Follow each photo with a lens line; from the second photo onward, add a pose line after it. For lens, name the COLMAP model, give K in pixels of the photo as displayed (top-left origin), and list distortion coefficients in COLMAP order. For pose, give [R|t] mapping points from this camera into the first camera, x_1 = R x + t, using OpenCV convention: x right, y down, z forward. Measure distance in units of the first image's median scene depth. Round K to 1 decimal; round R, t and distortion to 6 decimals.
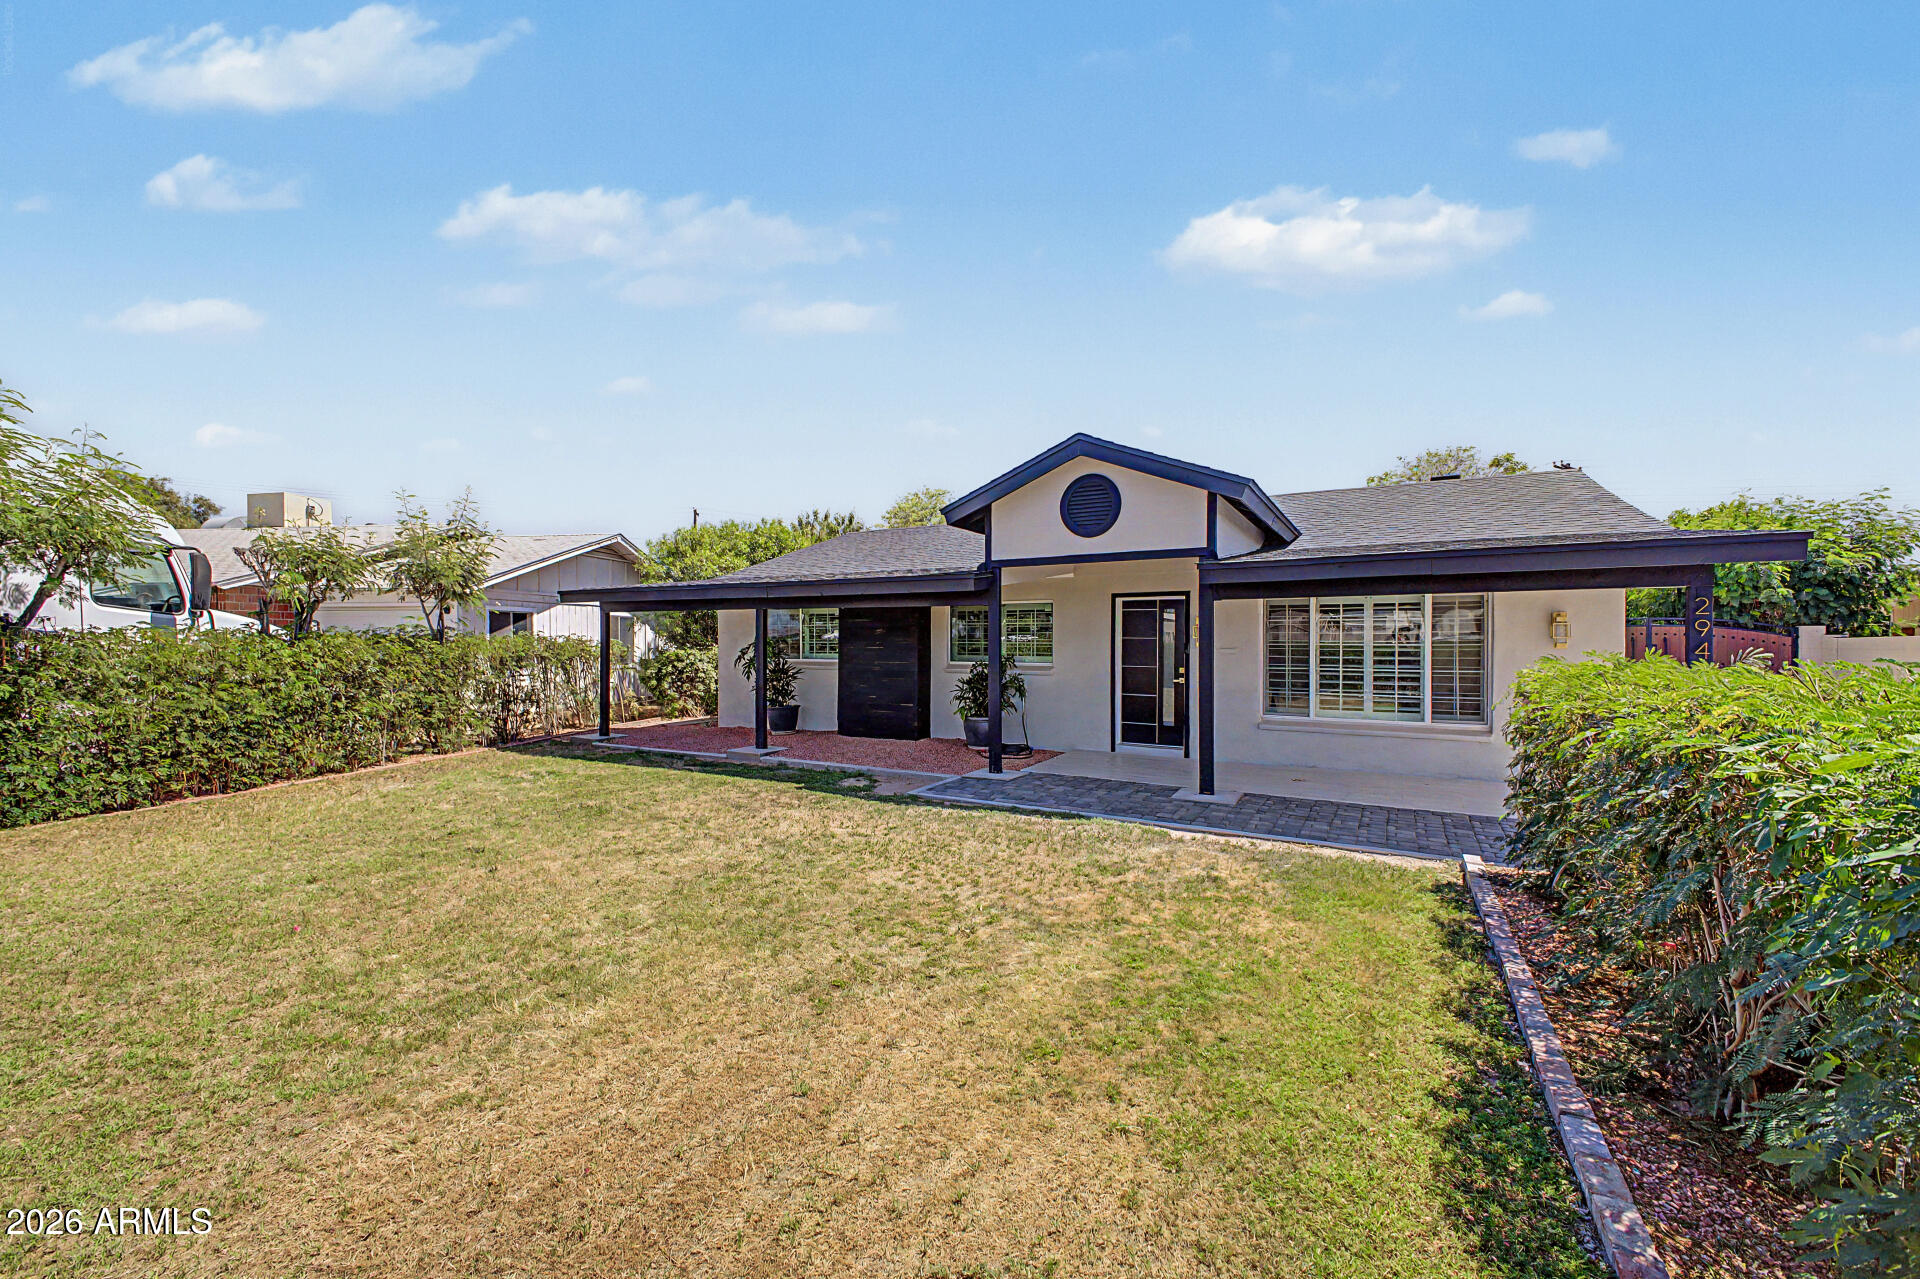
lens RADIAL K [[848.6, 0, 961.6], [0, 848.6, 630.1], [0, 0, 1]] dist [0.011516, -0.000070]
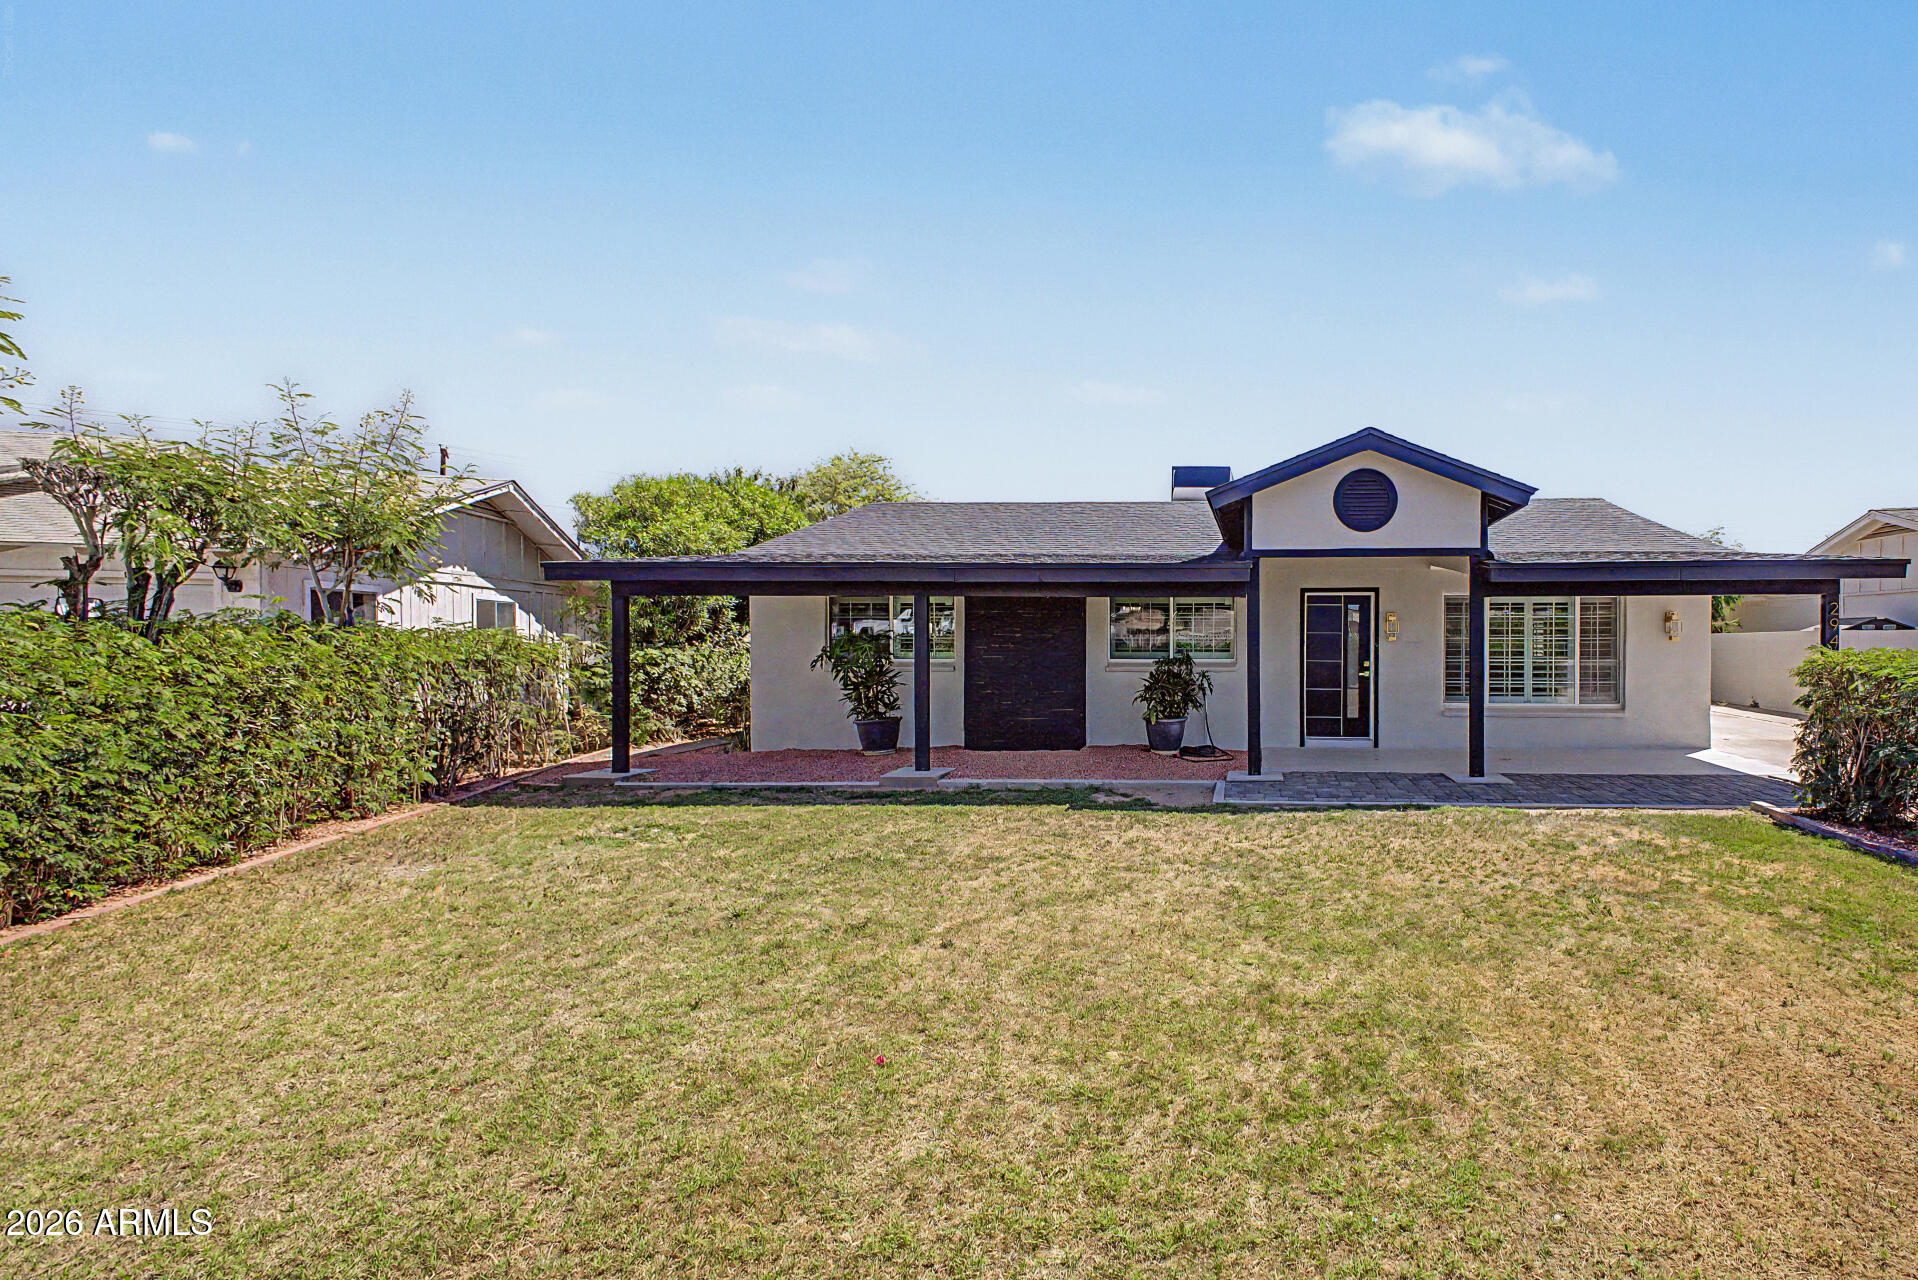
lens RADIAL K [[979.0, 0, 971.4], [0, 979.0, 641.8], [0, 0, 1]] dist [0.007499, 0.001555]
pose [[0.862733, -0.001131, 0.505658, -0.680051], [-0.005034, 0.999929, 0.010826, 0.008544], [-0.505634, -0.011886, 0.862666, 0.189840]]
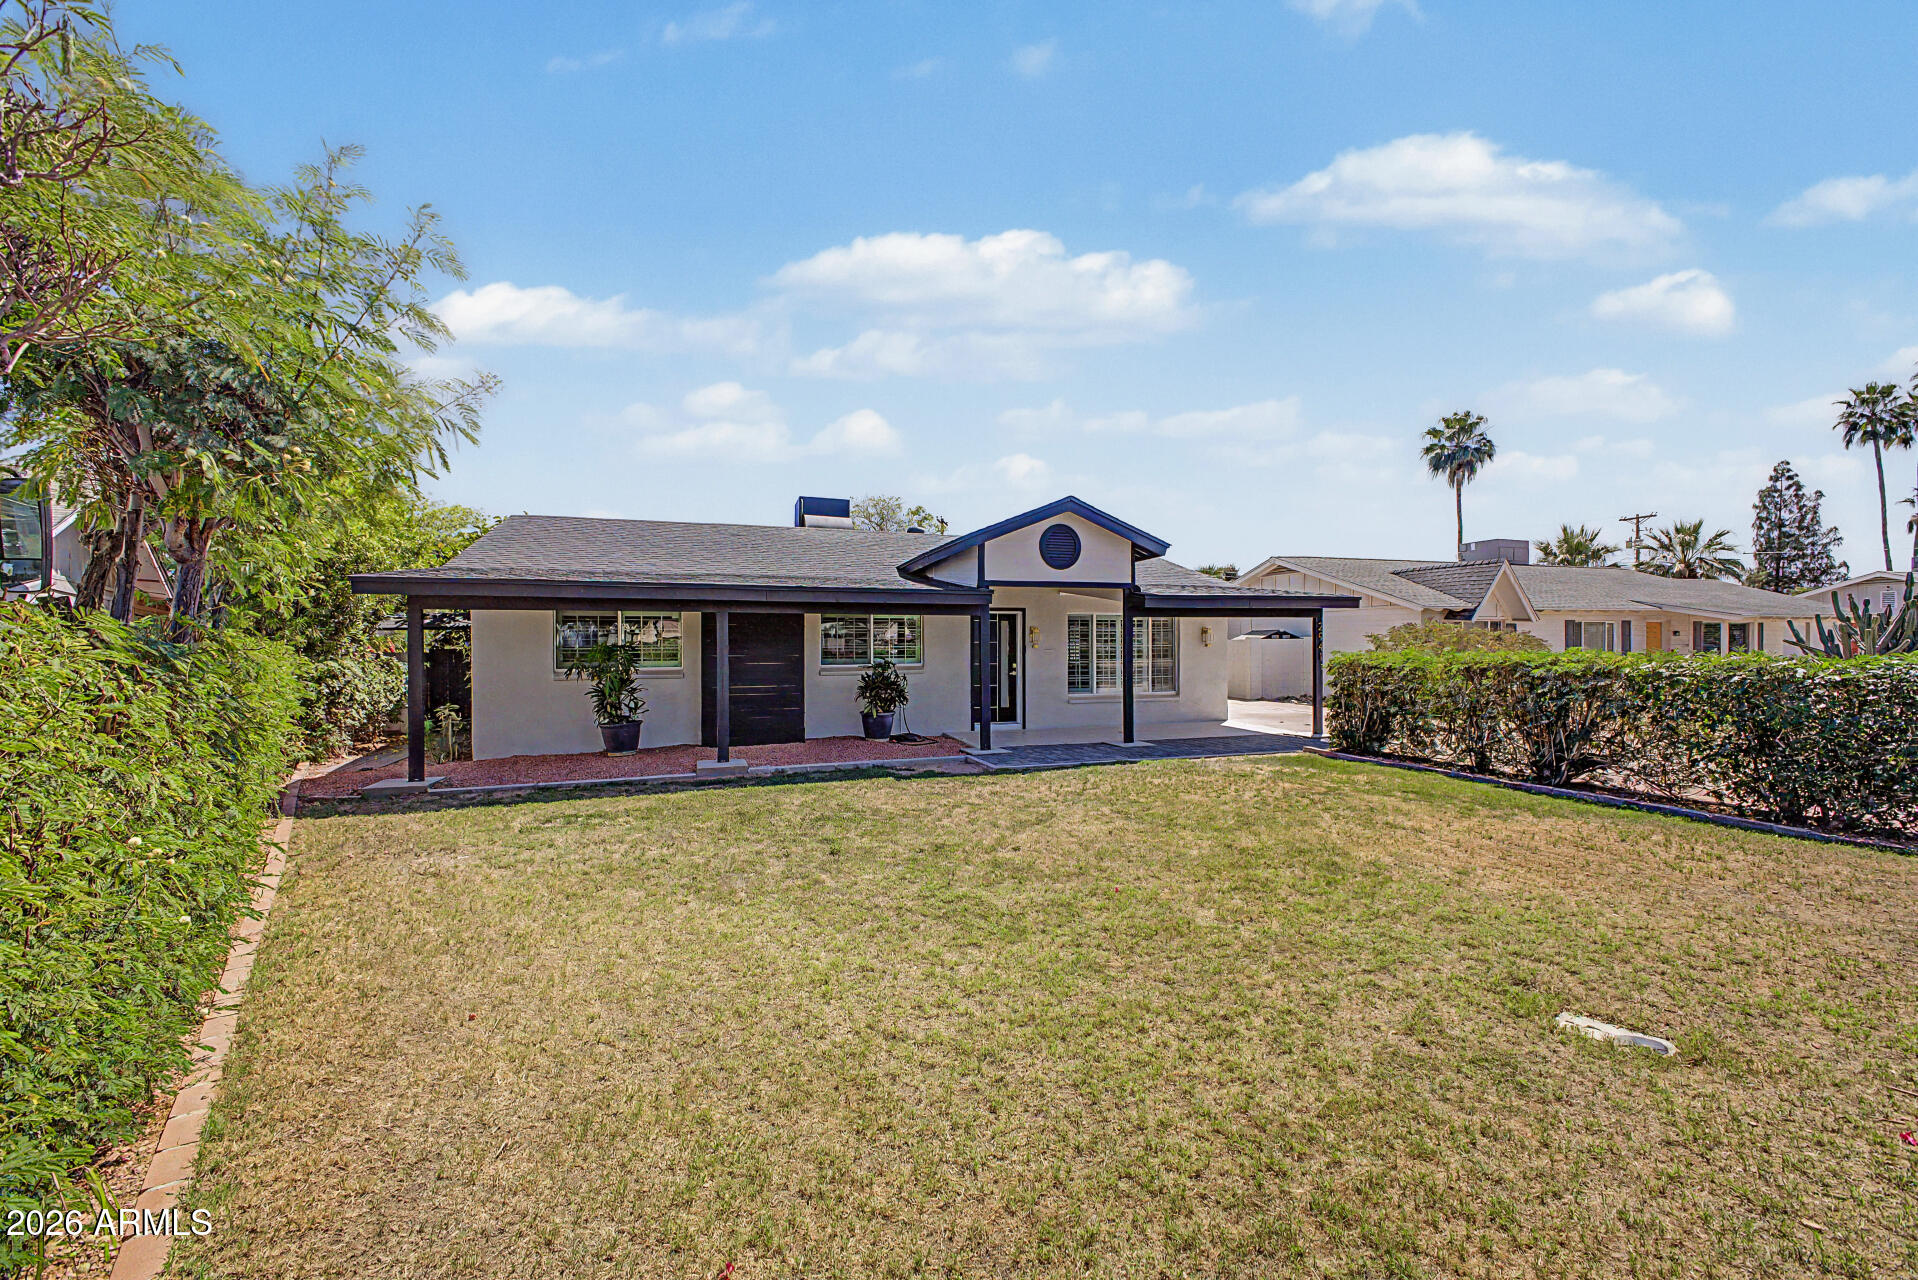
lens RADIAL K [[847.8, 0, 963.2], [0, 847.8, 654.2], [0, 0, 1]] dist [0.011516, -0.000070]
pose [[0.607272, -0.010295, 0.794427, -0.782508], [-0.001176, 0.999903, 0.013857, 0.008070], [-0.794493, -0.009349, 0.607201, 0.215052]]
